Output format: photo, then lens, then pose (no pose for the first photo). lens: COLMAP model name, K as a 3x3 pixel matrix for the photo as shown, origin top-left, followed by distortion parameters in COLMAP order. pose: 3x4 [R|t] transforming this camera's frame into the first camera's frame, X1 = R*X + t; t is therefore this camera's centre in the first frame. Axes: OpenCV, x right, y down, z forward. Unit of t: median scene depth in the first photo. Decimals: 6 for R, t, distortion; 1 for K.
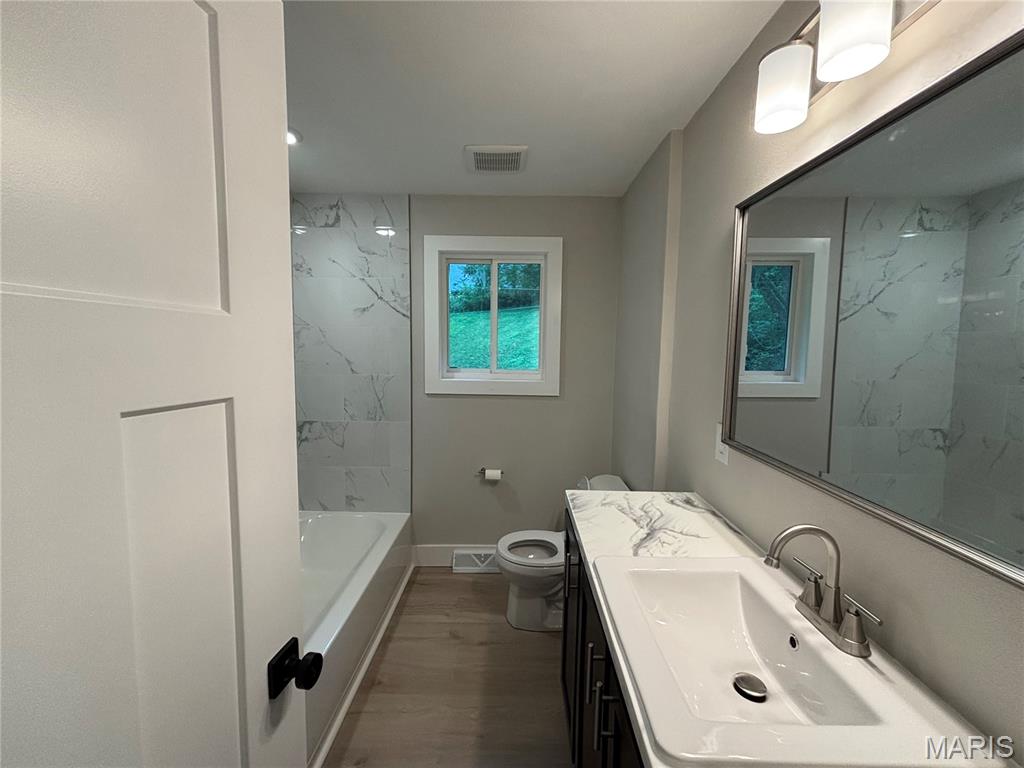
lens RADIAL K [[411.7, 0, 513.4], [0, 411.7, 382.1], [0, 0, 1]] dist [0.003691, -0.000707]
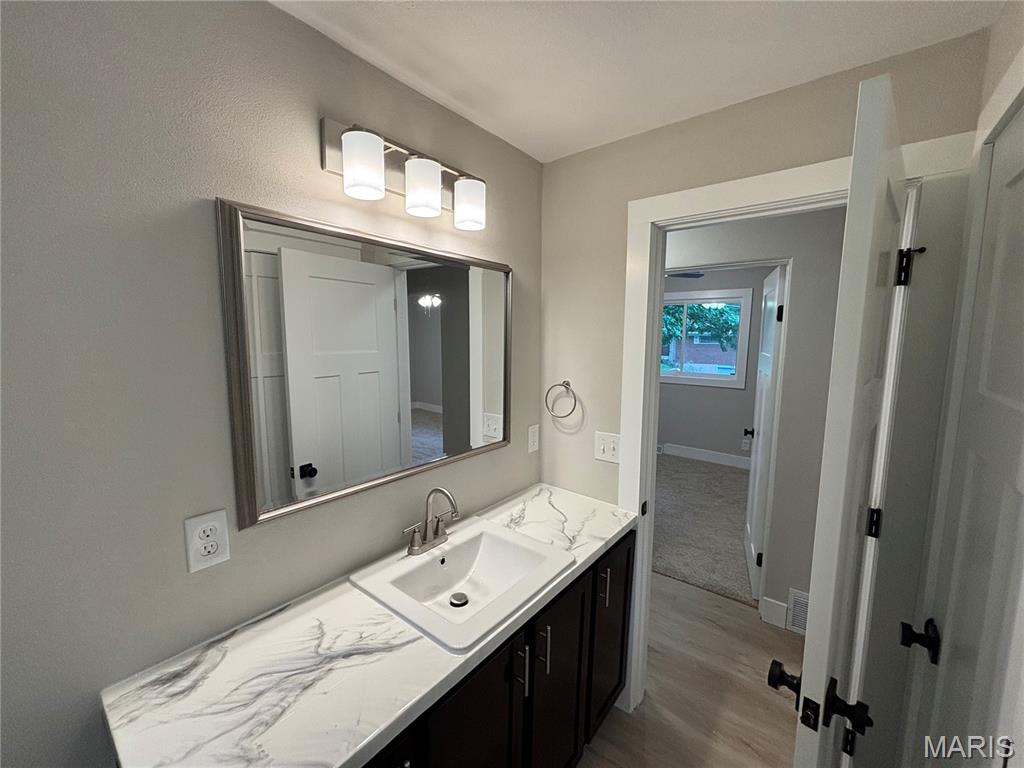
lens RADIAL K [[411.7, 0, 512.3], [0, 411.7, 384.3], [0, 0, 1]] dist [0.003691, -0.000707]
pose [[-0.793360, -0.085922, 0.602659, -0.353671], [0.037184, 0.981300, 0.188856, -0.270680], [-0.607616, 0.172240, -0.775329, 1.499627]]
